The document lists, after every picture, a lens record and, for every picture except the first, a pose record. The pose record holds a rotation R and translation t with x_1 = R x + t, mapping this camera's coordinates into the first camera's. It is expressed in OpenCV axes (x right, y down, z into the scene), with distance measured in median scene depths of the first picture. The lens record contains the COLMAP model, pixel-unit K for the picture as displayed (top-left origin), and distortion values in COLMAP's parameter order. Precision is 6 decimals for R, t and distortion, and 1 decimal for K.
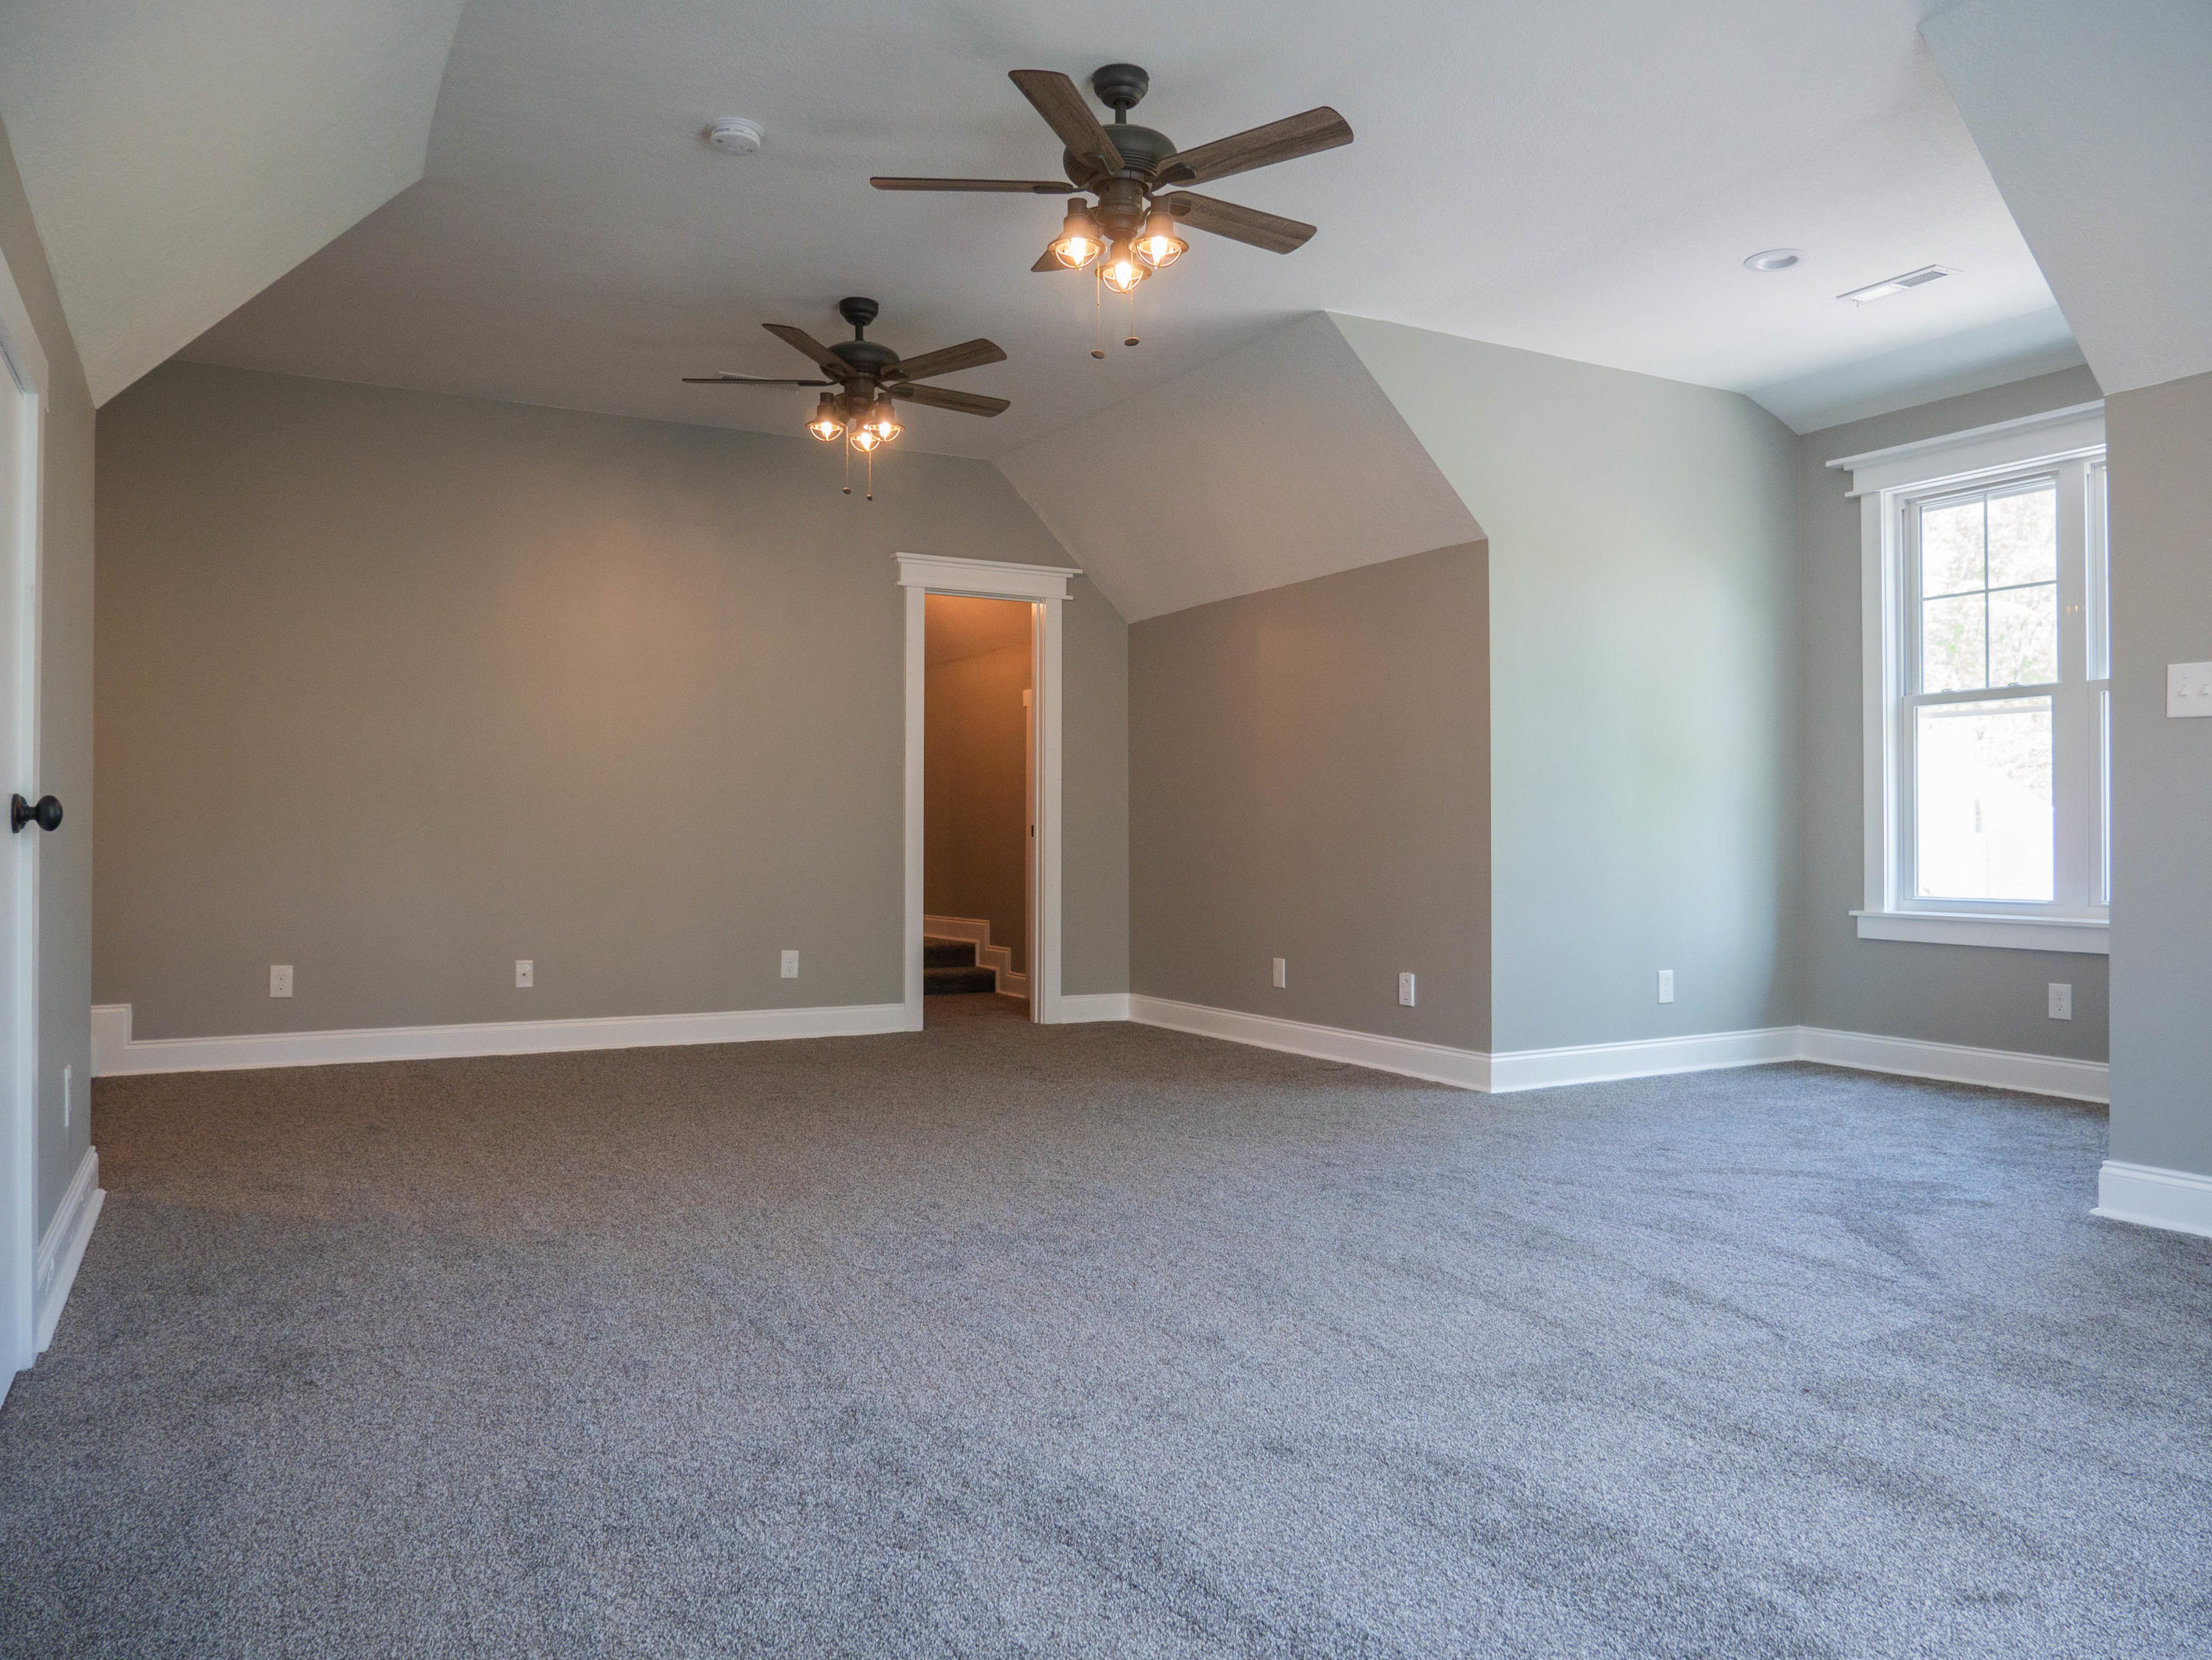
lens RADIAL K [[1630.2, 0, 1106.0], [0, 1630.2, 830.0], [0, 0, 1]] dist [-0.014243, 0.006342]
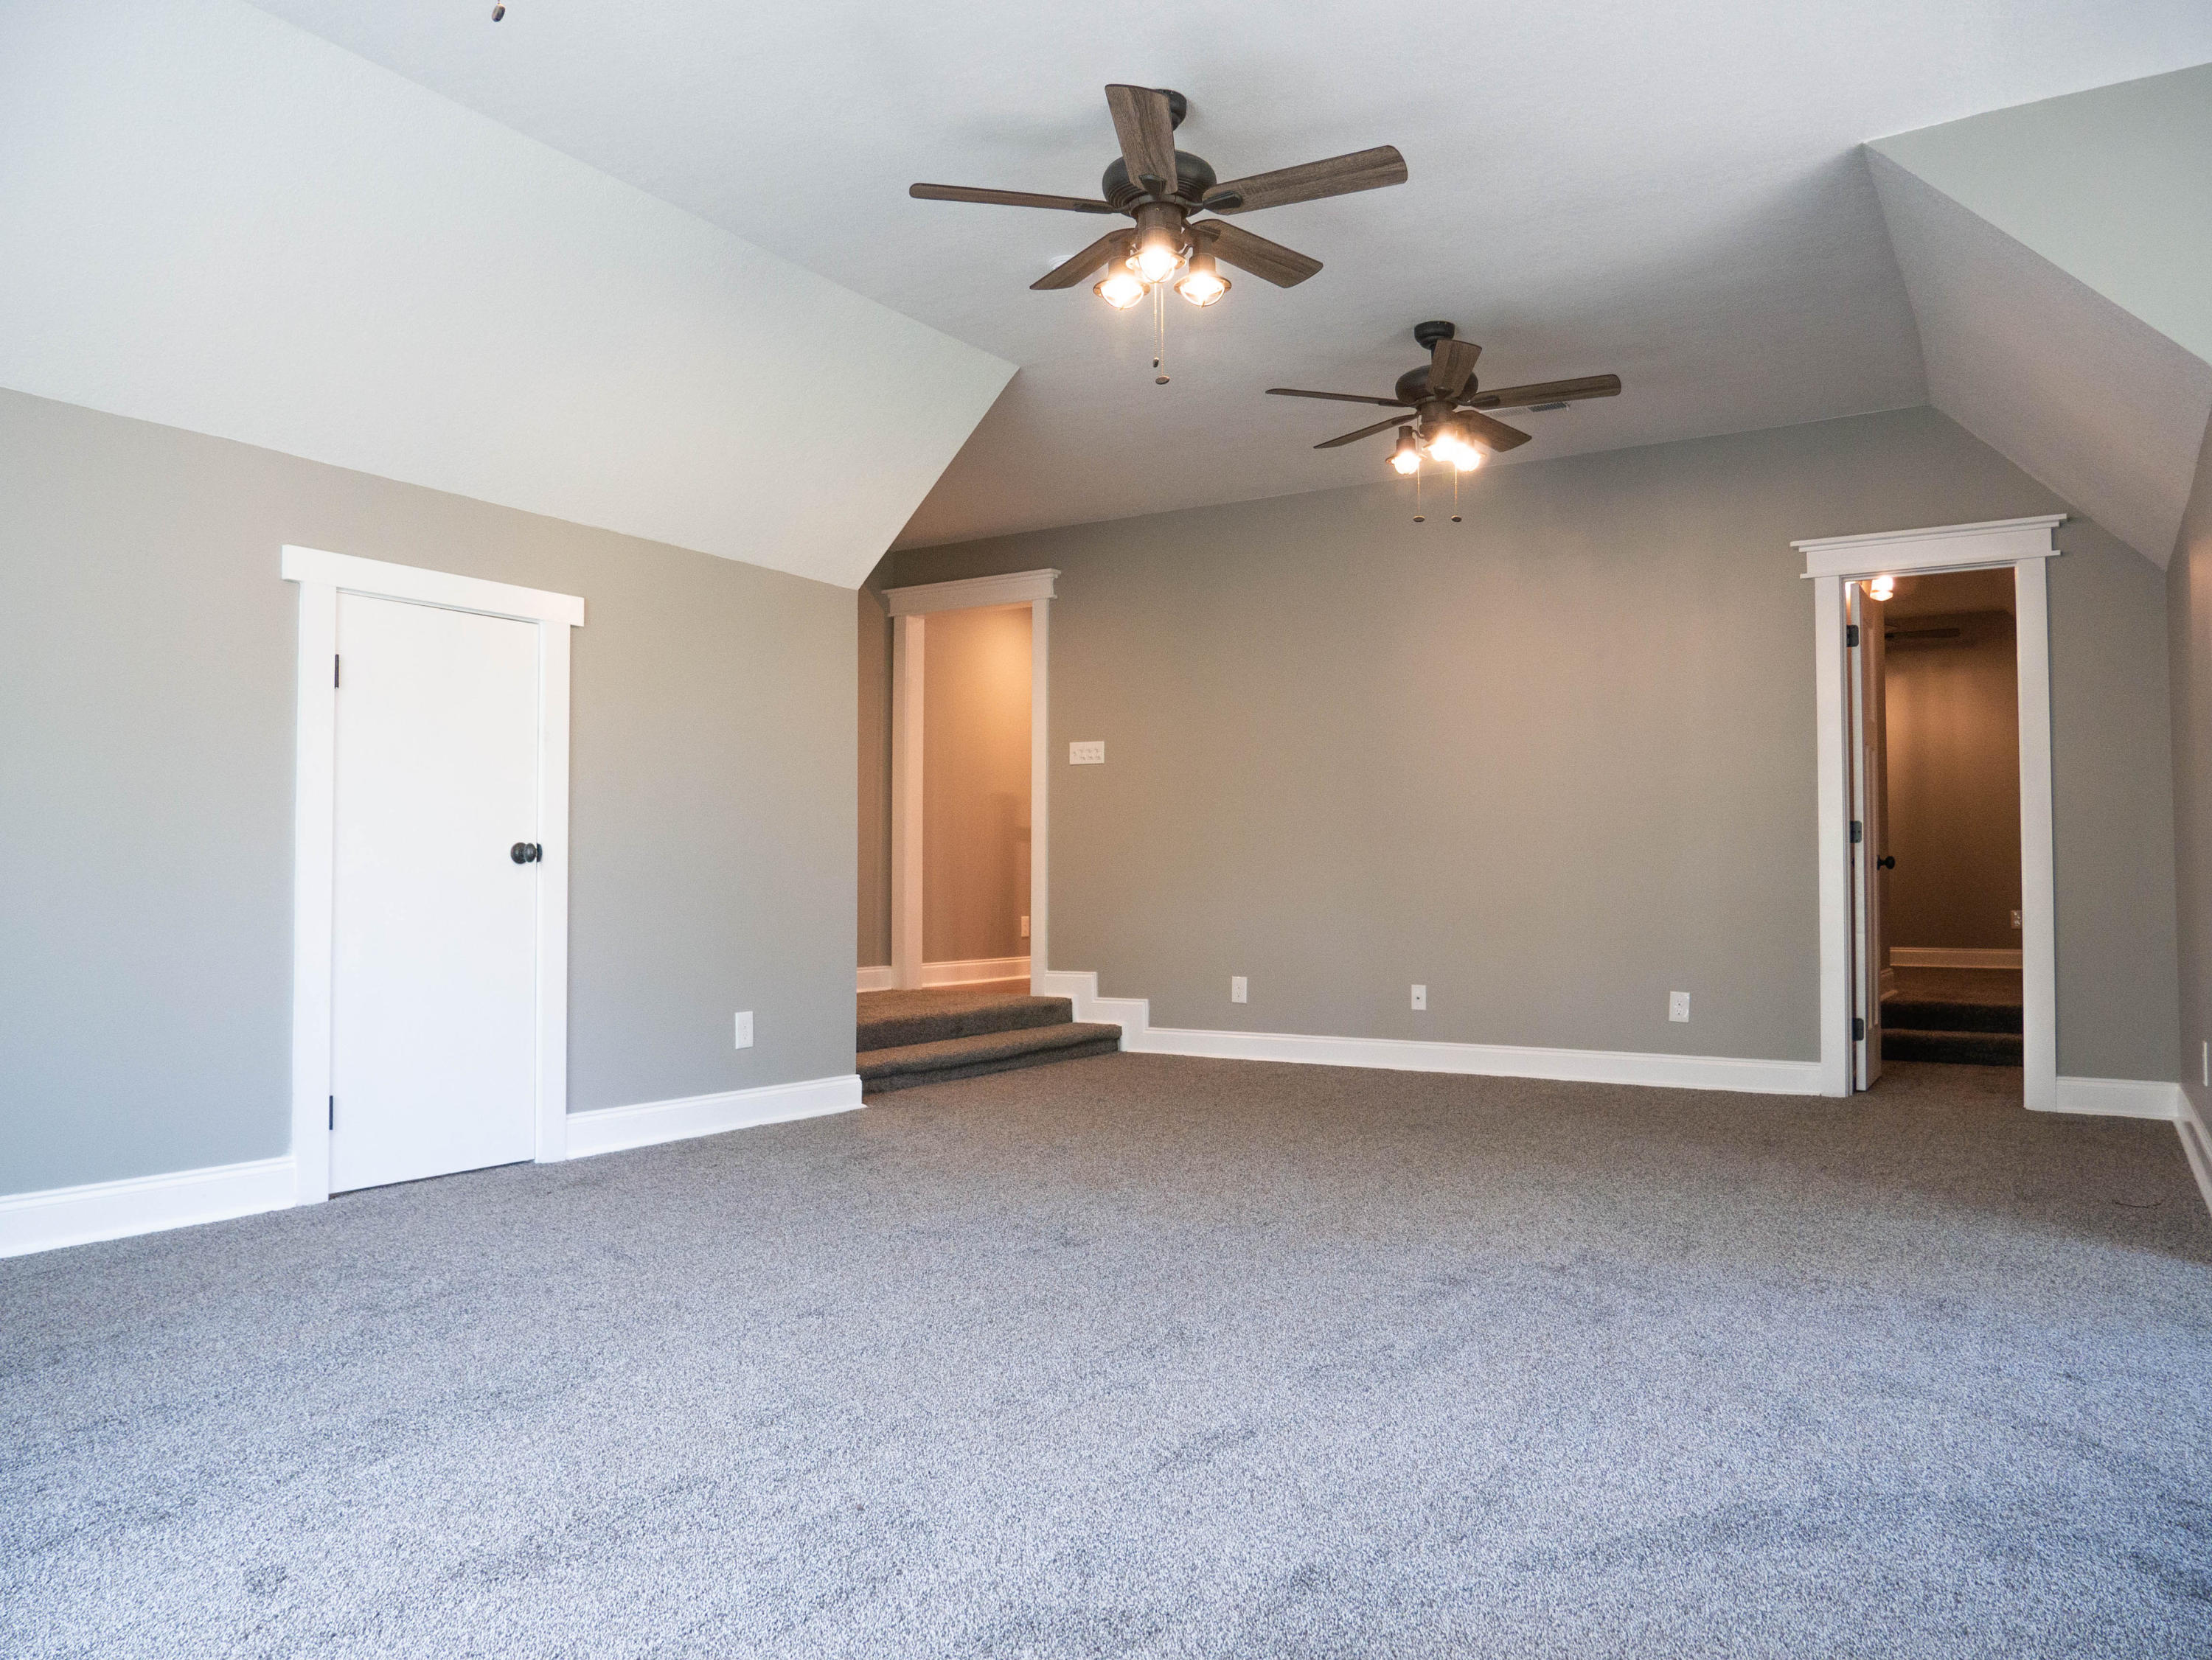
lens RADIAL K [[1630.2, 0, 1106.0], [0, 1630.2, 830.0], [0, 0, 1]] dist [-0.014243, 0.006342]
pose [[0.501210, -0.027088, -0.864902, 0.429090], [0.008464, 0.999616, -0.026402, 0.003476], [0.865285, 0.005912, 0.501246, 0.247299]]
